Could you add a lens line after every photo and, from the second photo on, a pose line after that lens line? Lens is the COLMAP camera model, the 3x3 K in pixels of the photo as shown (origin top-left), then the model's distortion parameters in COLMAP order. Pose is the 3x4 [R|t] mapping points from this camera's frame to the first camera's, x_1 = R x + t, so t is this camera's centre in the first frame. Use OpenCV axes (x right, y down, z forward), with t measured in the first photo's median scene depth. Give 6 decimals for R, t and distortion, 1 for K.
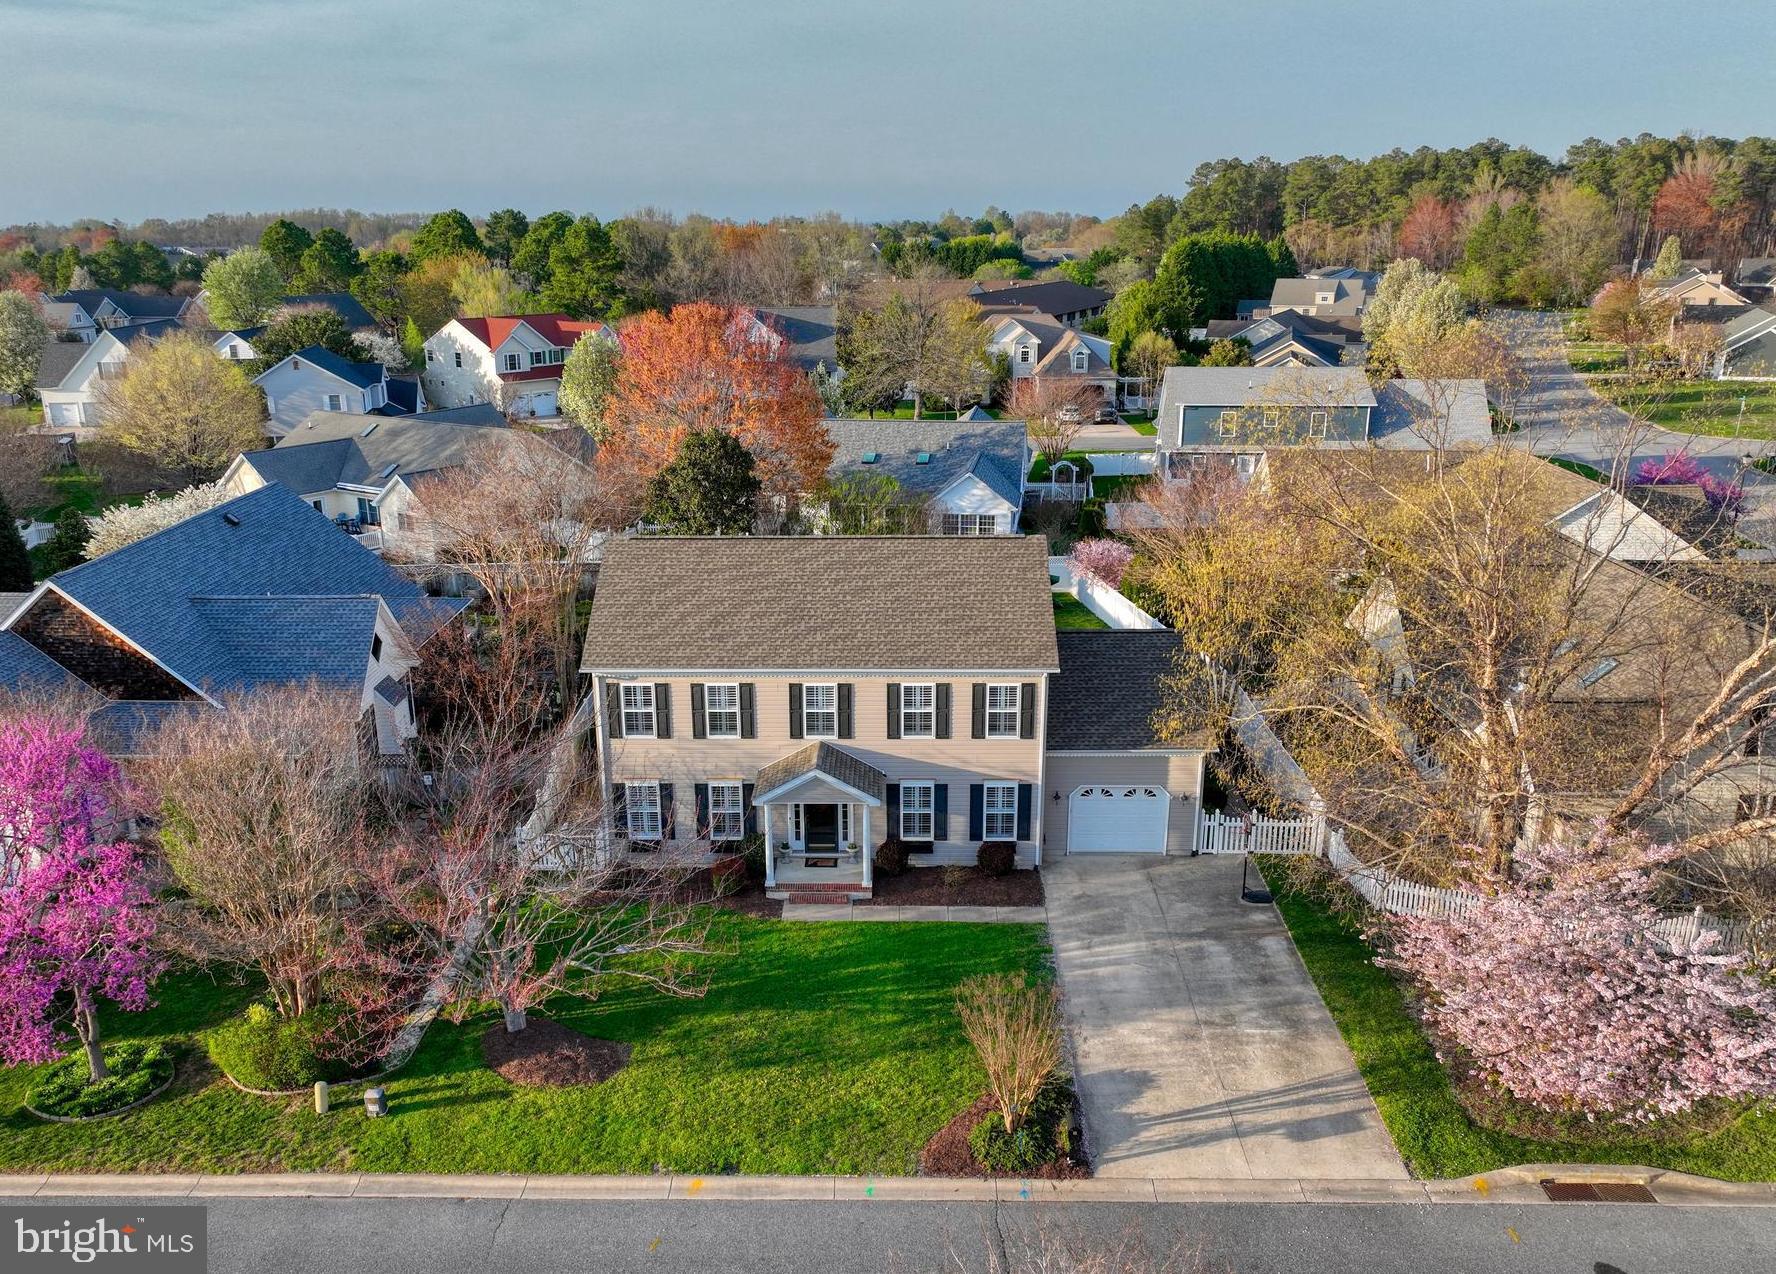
lens RADIAL K [[1452.3, 0, 872.8], [0, 1452.3, 640.8], [0, 0, 1]] dist [0.006929, 0.002920]
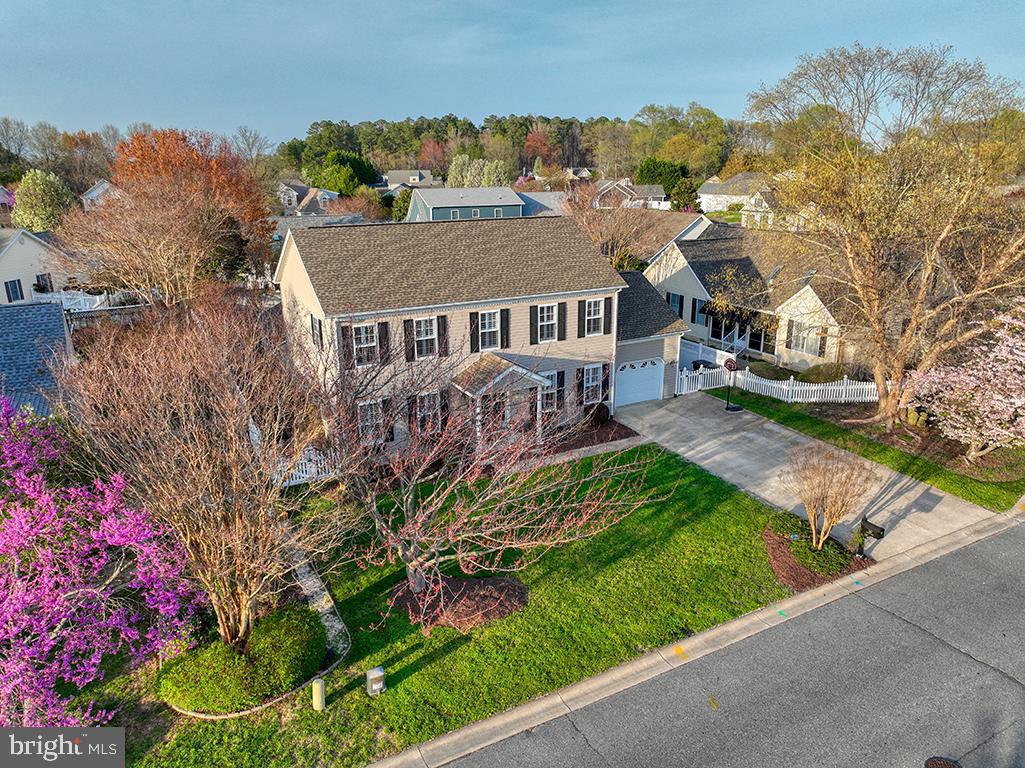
lens RADIAL K [[718.9, 0, 522.7], [0, 718.9, 378.6], [0, 0, 1]] dist [0.004755, 0.005714]
pose [[0.868560, -0.142333, 0.474705, -0.349037], [0.138831, 0.989398, 0.042640, 0.069164], [-0.475741, 0.028868, 0.879111, 0.361368]]
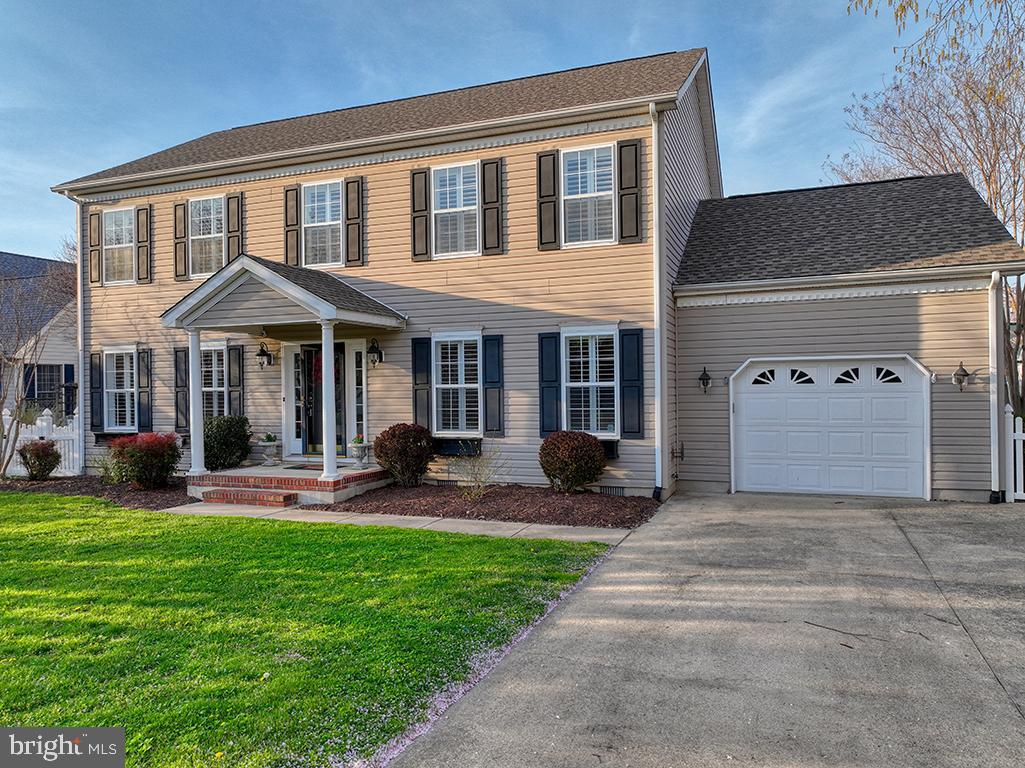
lens RADIAL K [[718.9, 0, 517.4], [0, 718.9, 379.6], [0, 0, 1]] dist [0.004755, 0.005714]
pose [[0.944059, -0.010460, -0.329611, 0.156064], [-0.083864, 0.959022, -0.270635, 0.197902], [0.318935, 0.283138, 0.904496, 0.746581]]
